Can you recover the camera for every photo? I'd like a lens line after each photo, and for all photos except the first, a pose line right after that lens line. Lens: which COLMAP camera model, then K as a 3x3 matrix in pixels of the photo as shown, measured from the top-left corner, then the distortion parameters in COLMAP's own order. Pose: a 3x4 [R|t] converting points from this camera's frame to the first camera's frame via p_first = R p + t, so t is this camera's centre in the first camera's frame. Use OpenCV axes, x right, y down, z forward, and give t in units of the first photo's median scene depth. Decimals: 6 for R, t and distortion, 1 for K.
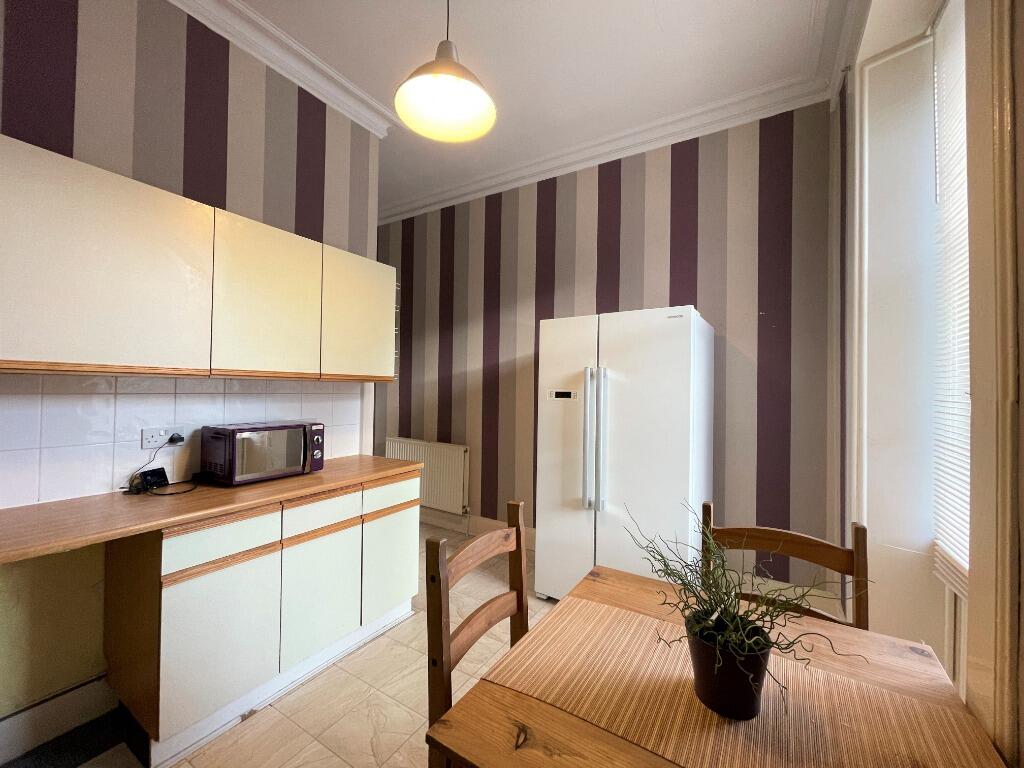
lens RADIAL K [[414.0, 0, 505.5], [0, 414.0, 385.8], [0, 0, 1]] dist [0.000879, 0.000219]
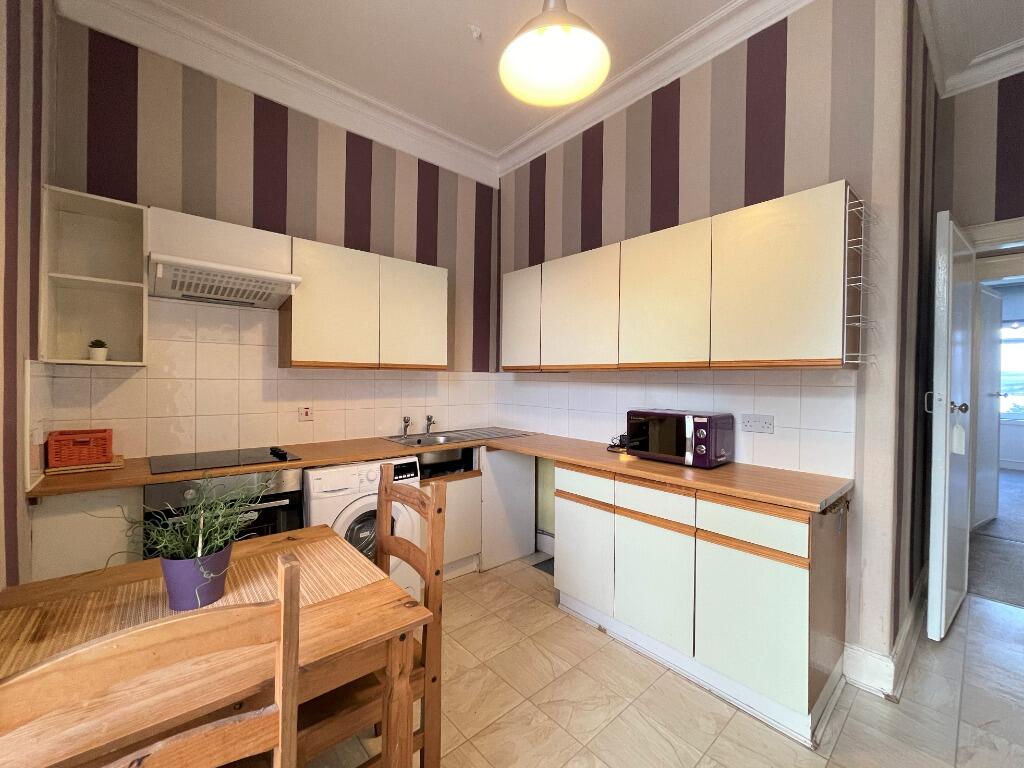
lens RADIAL K [[414.0, 0, 504.3], [0, 414.0, 381.3], [0, 0, 1]] dist [0.000879, 0.000219]
pose [[-0.287147, -0.006132, -0.957867, 0.626393], [-0.003062, 0.999980, -0.005484, 0.023231], [0.957882, 0.001358, -0.287160, 0.948843]]
